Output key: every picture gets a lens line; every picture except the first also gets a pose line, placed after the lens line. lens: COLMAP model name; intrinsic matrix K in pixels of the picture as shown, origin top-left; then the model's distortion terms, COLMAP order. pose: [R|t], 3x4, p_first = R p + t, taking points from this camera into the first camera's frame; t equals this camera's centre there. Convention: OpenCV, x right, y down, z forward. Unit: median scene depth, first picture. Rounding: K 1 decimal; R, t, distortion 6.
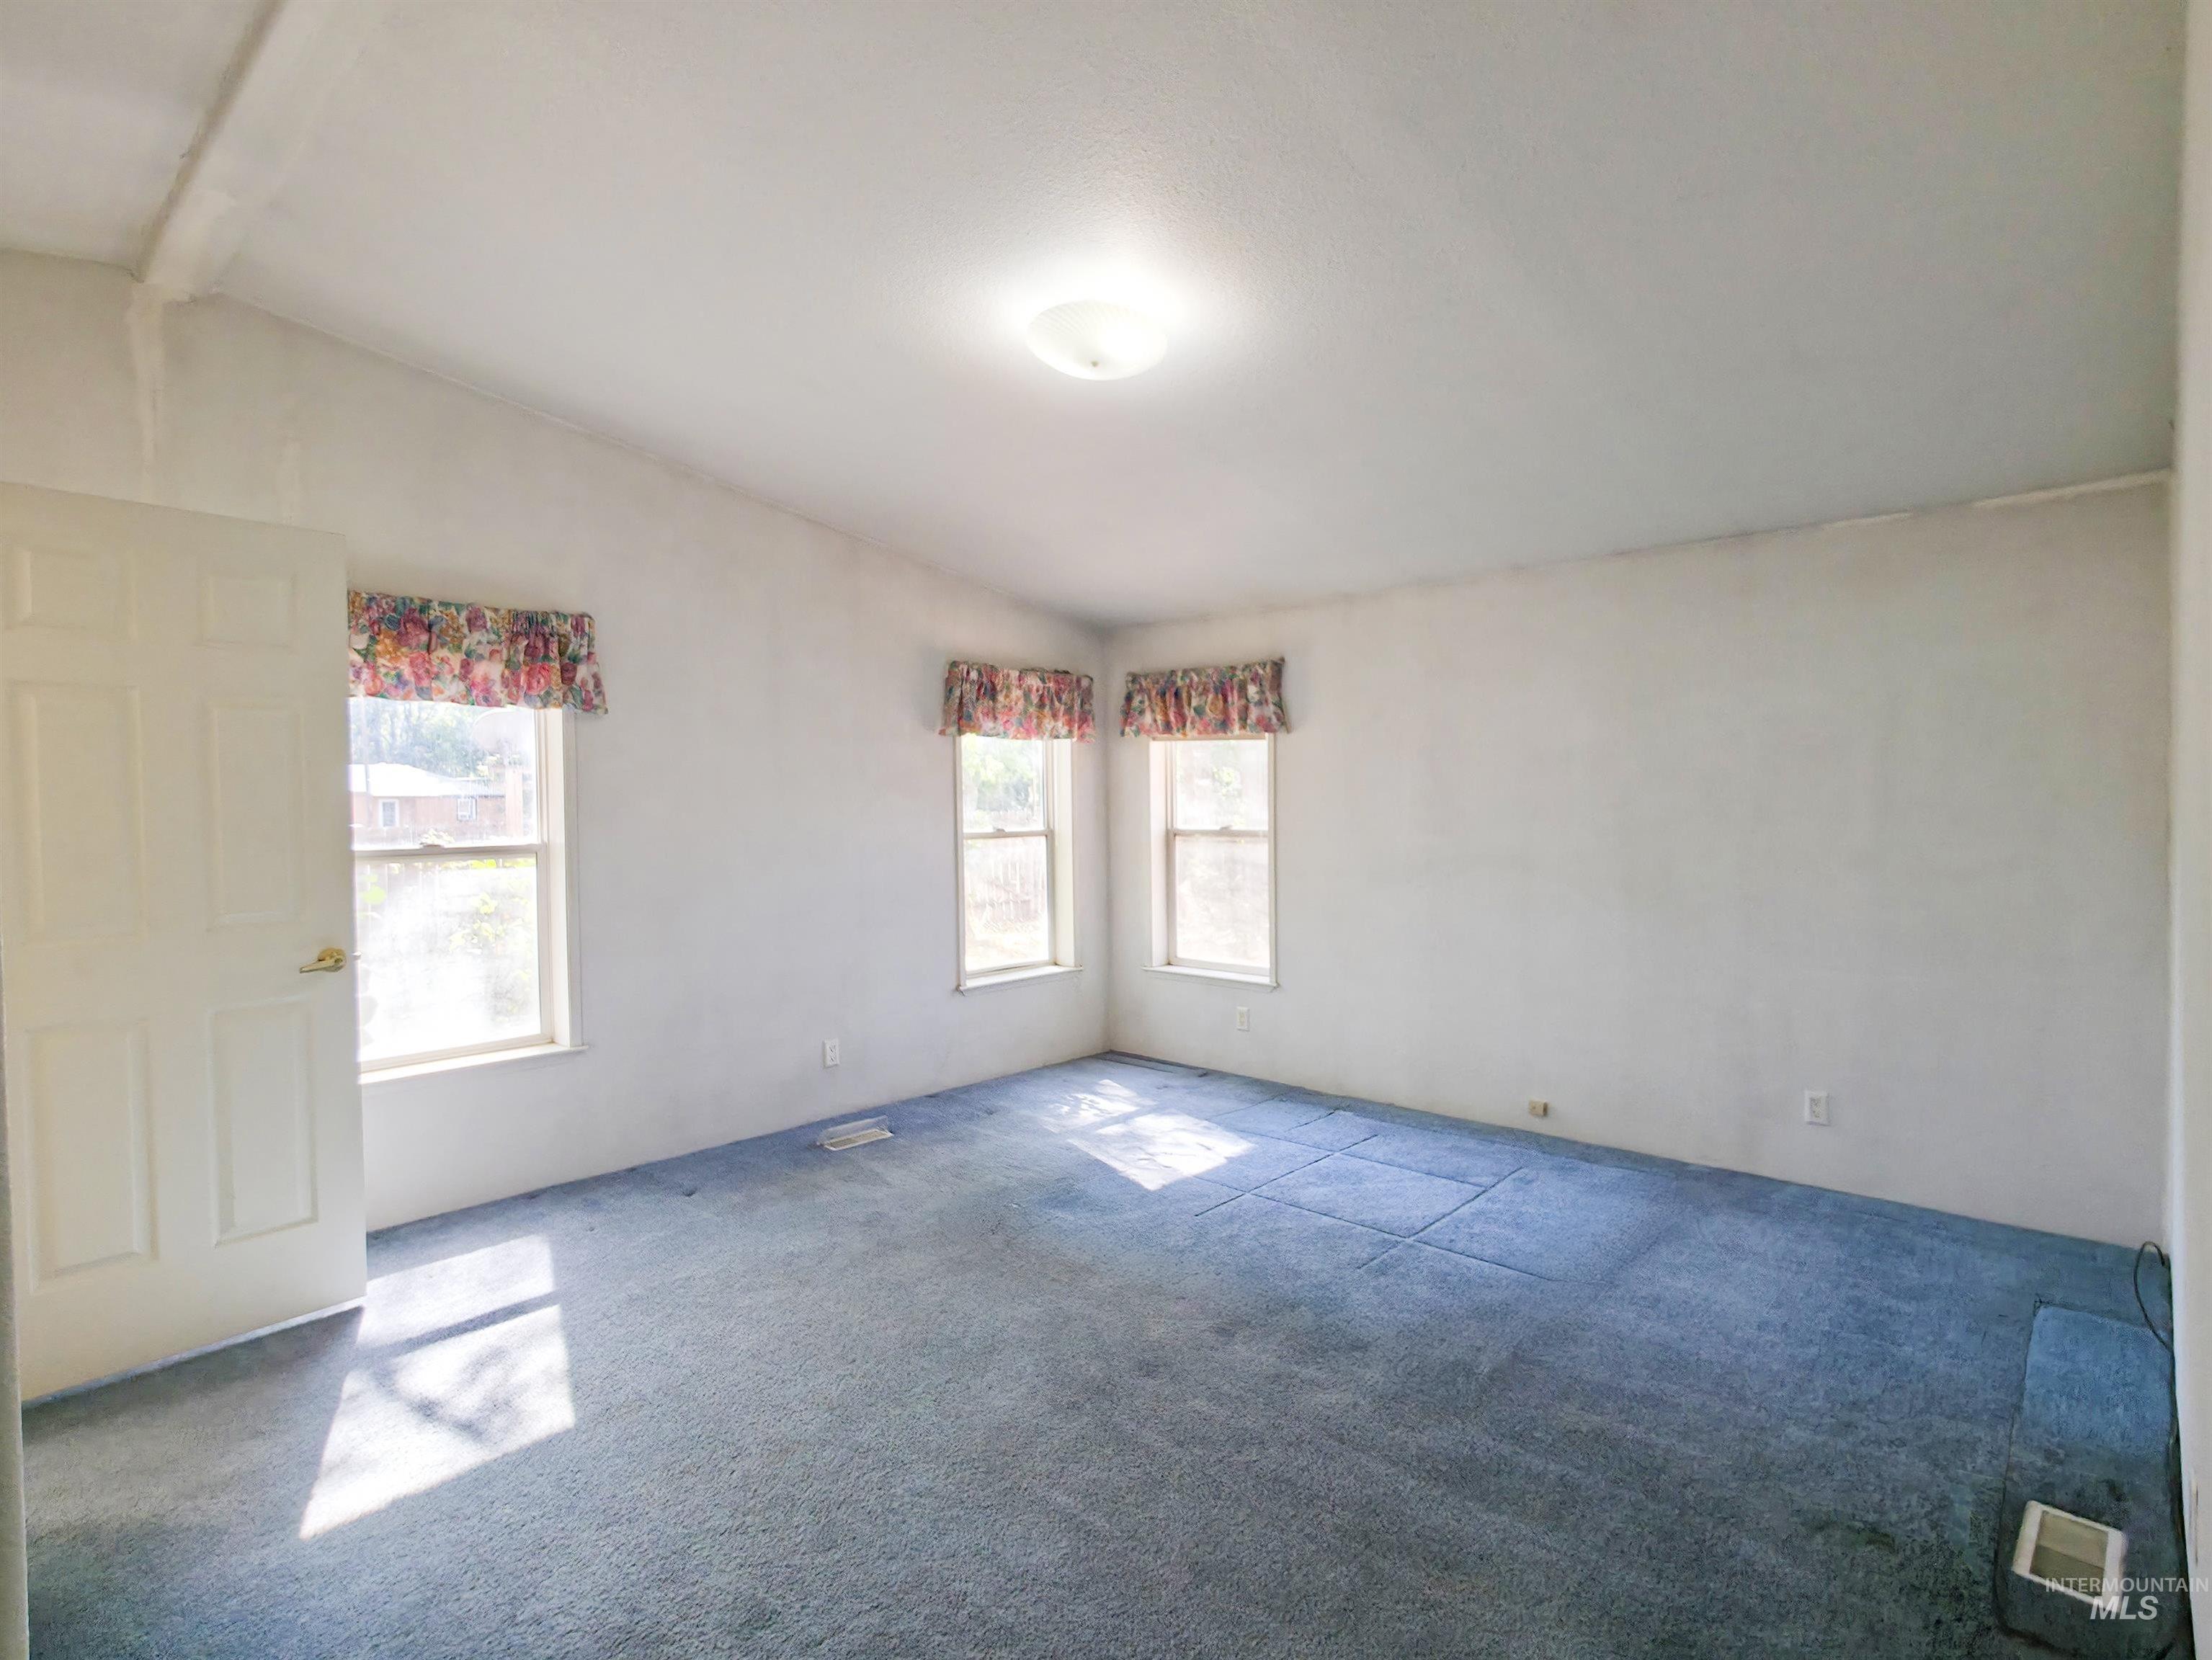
lens RADIAL K [[1146.5, 0, 1086.2], [0, 1146.5, 829.9], [0, 0, 1]] dist [0.005587, -0.000349]
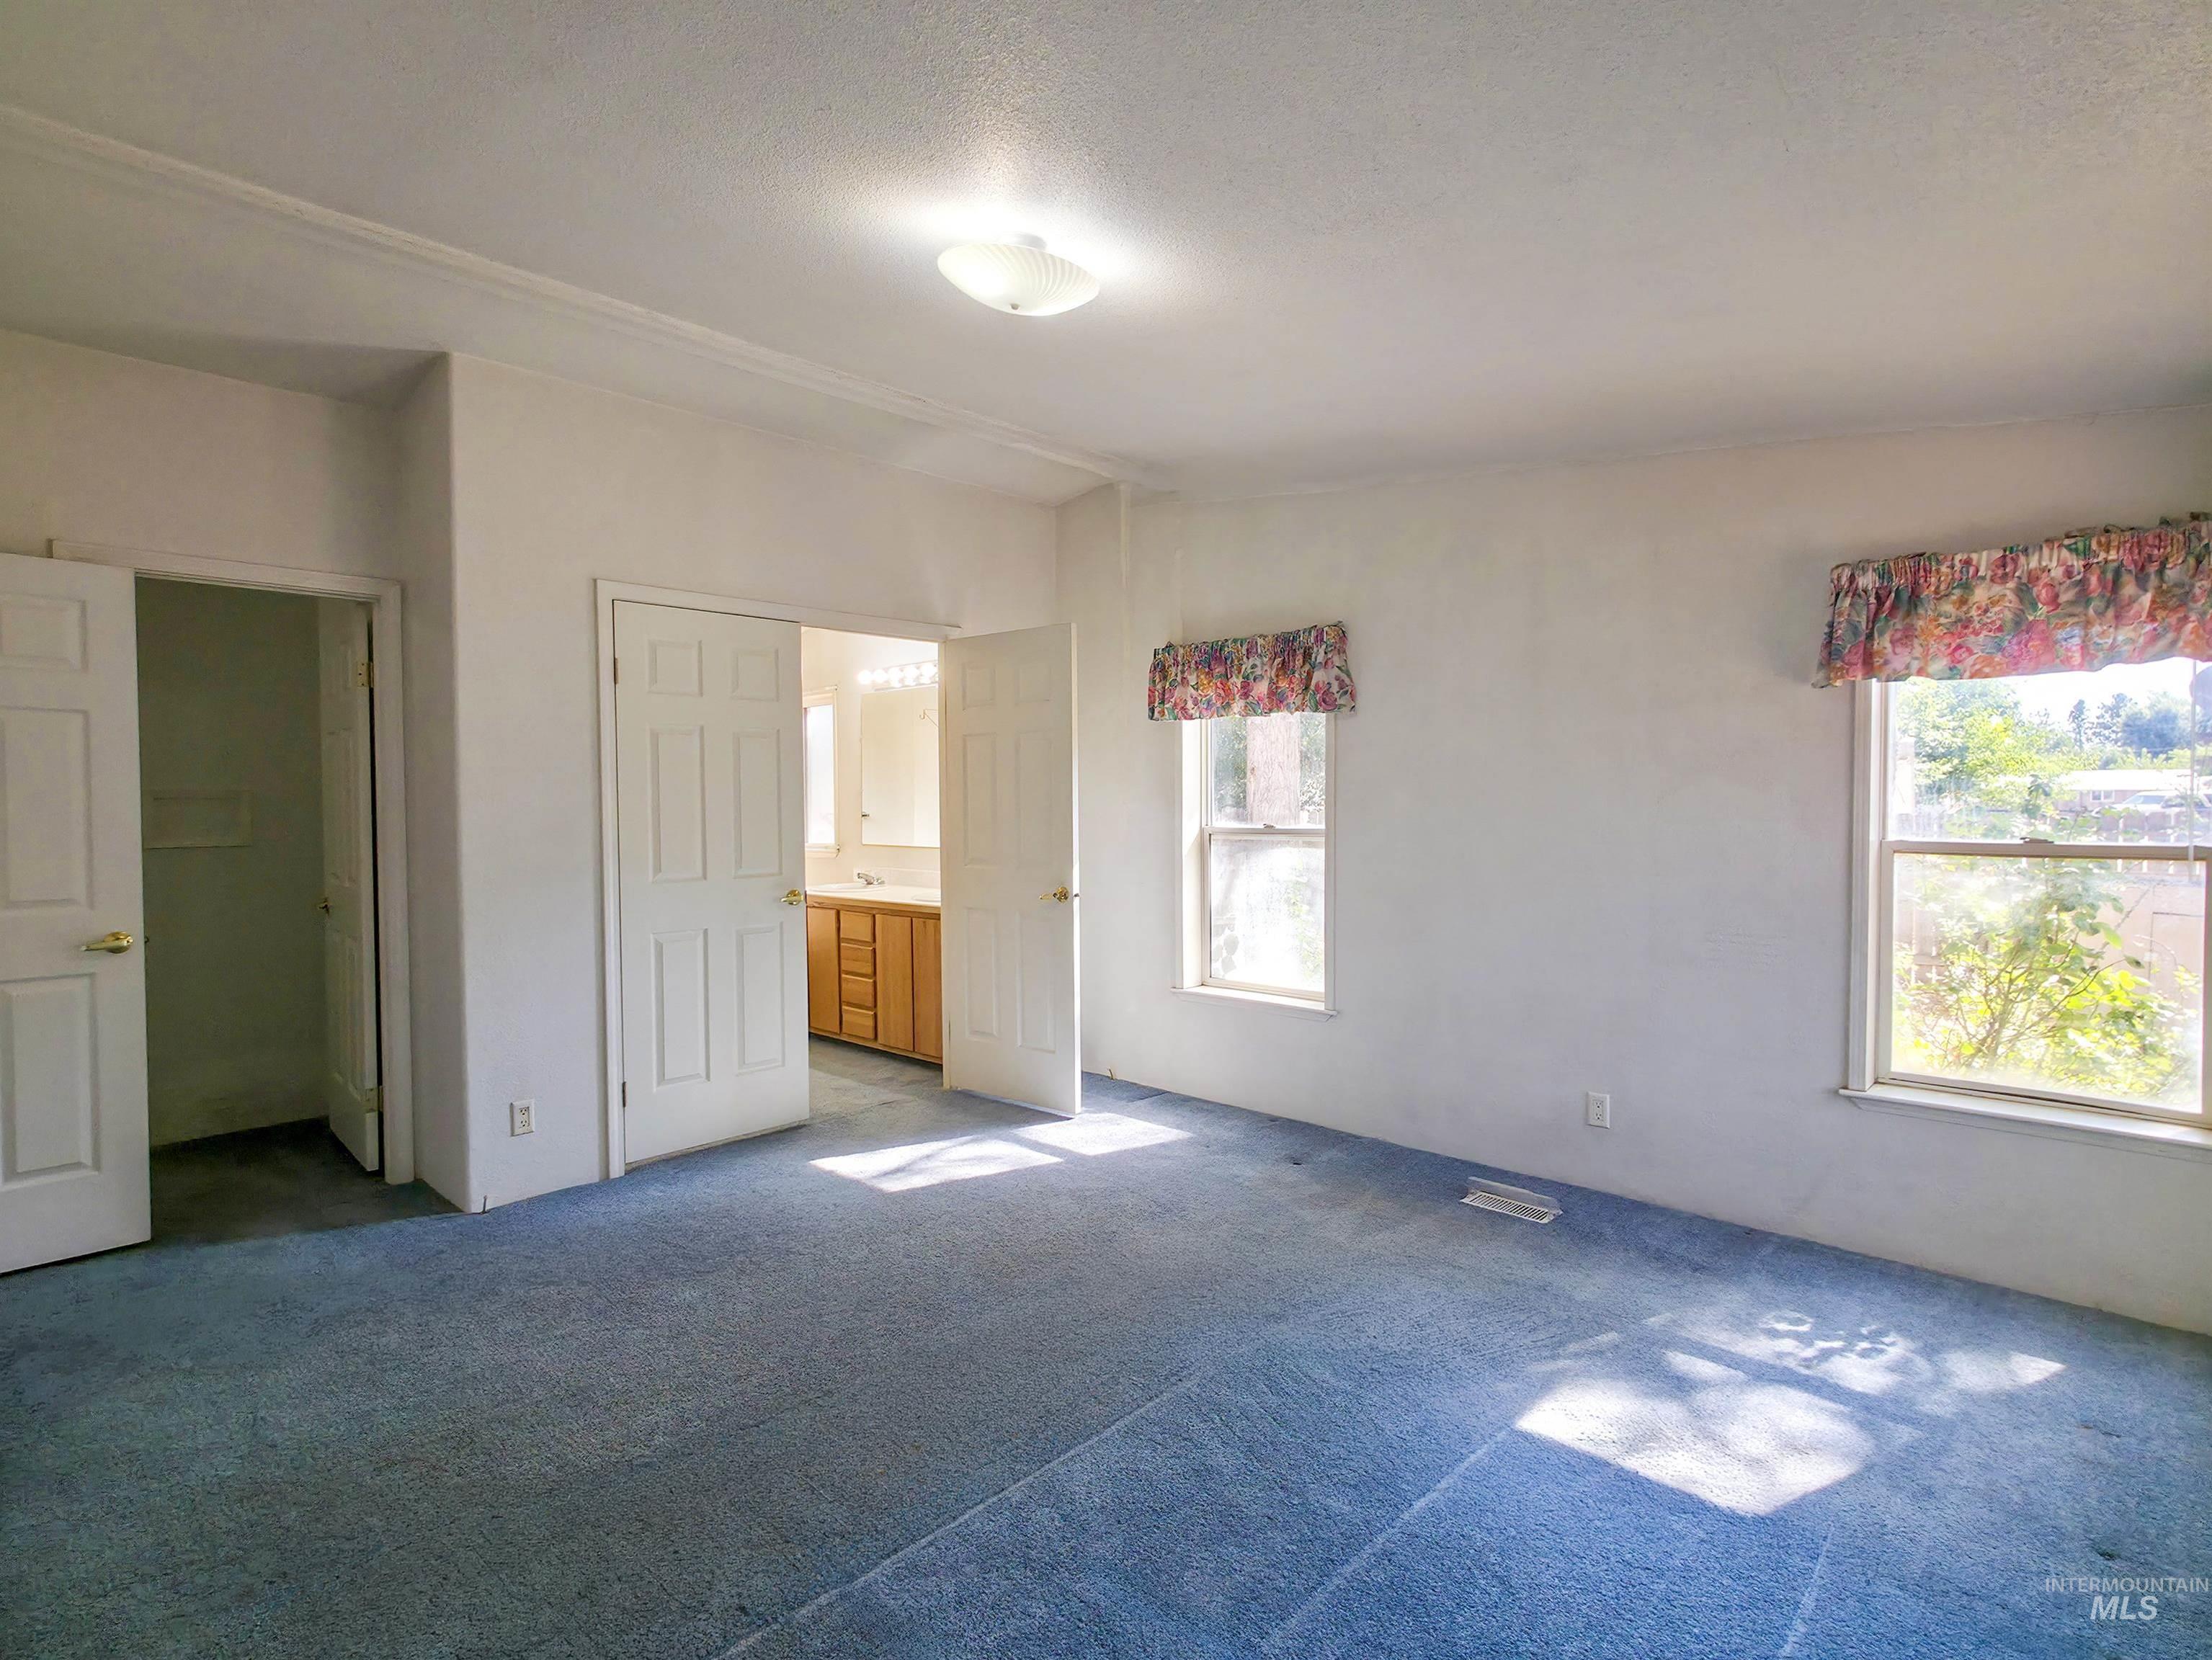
lens RADIAL K [[1146.5, 0, 1085.9], [0, 1146.5, 829.7], [0, 0, 1]] dist [0.005587, -0.000349]
pose [[-0.035609, 0.055166, -0.997842, 0.697976], [0.001854, 0.998477, 0.055135, -0.051780], [0.999364, 0.000113, -0.035657, 0.819652]]
